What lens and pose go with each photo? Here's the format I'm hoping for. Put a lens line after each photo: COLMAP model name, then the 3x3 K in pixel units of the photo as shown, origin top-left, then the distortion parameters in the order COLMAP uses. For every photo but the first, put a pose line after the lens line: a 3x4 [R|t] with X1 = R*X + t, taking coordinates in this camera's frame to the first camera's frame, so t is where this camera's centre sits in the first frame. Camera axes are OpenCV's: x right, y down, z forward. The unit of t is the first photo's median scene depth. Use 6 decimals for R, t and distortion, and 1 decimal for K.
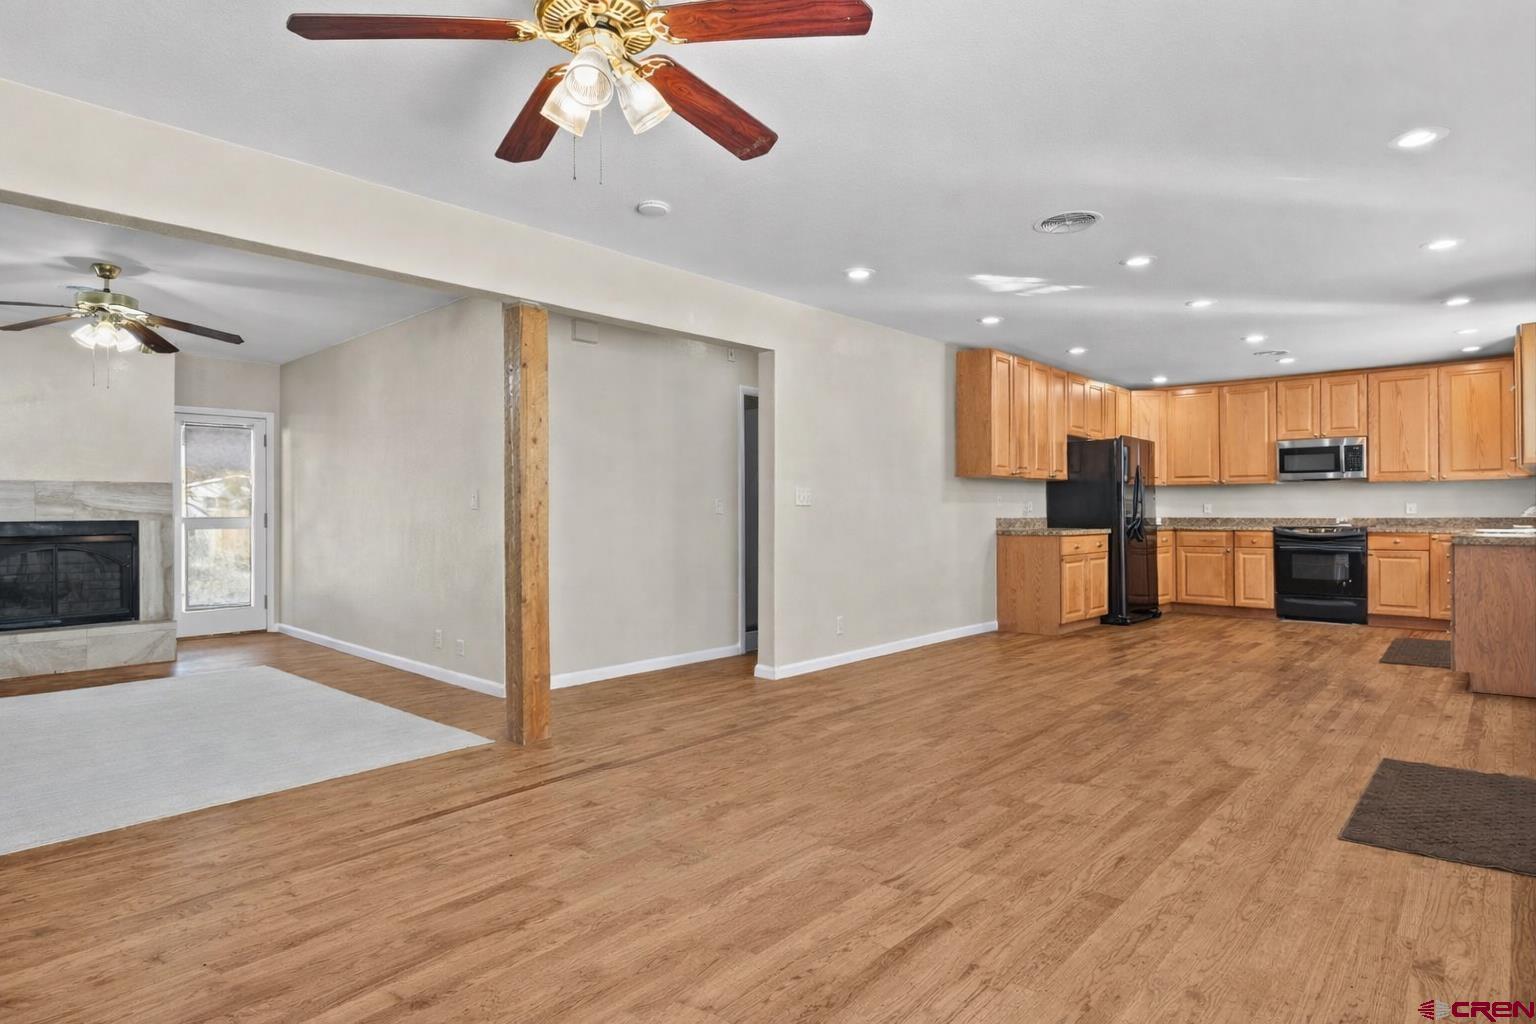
lens RADIAL K [[819.1, 0, 774.2], [0, 819.1, 515.6], [0, 0, 1]] dist [-0.009987, 0.002819]
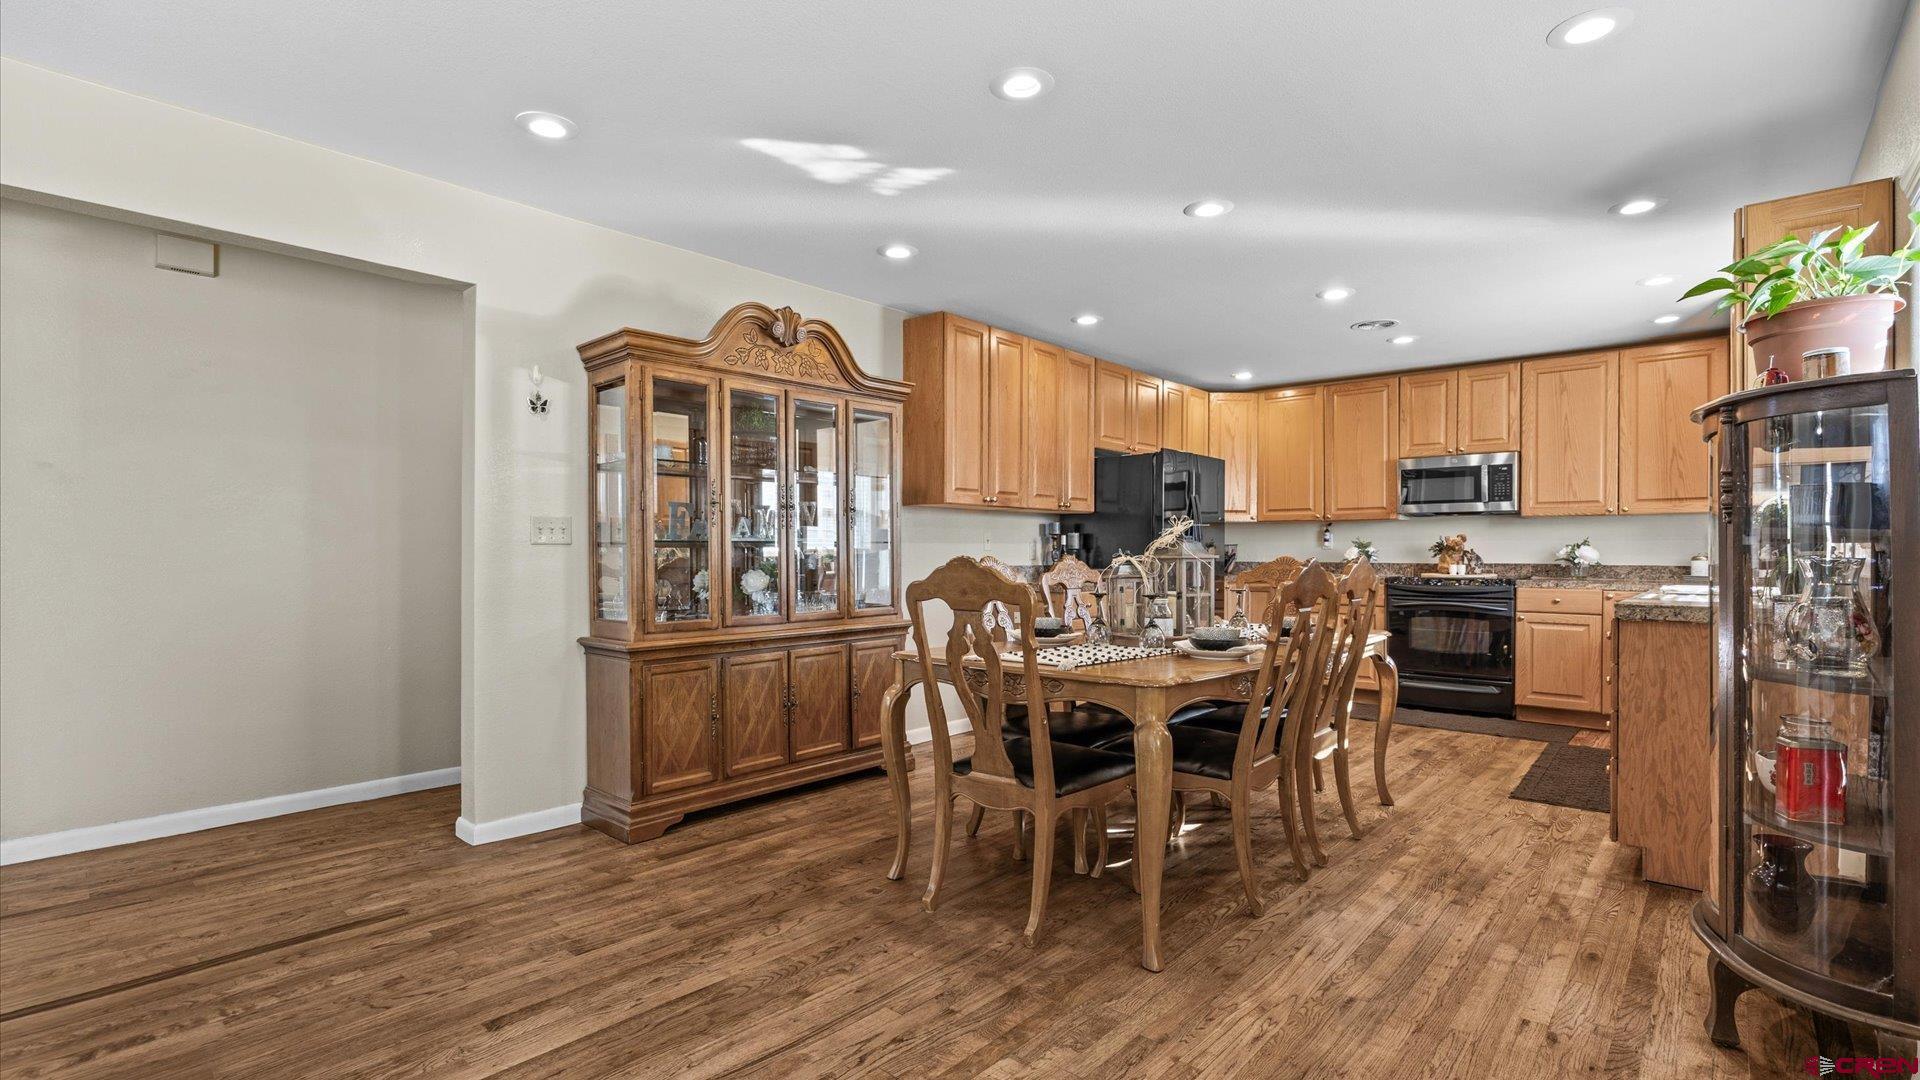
lens RADIAL K [[858.9, 0, 950.1], [0, 858.9, 568.6], [0, 0, 1]] dist [-0.004550, -0.001744]
pose [[0.999991, 0.004296, -0.000133, 0.243512], [-0.004294, 0.999887, 0.014425, -0.004691], [0.000195, -0.014424, 0.999896, 0.266876]]
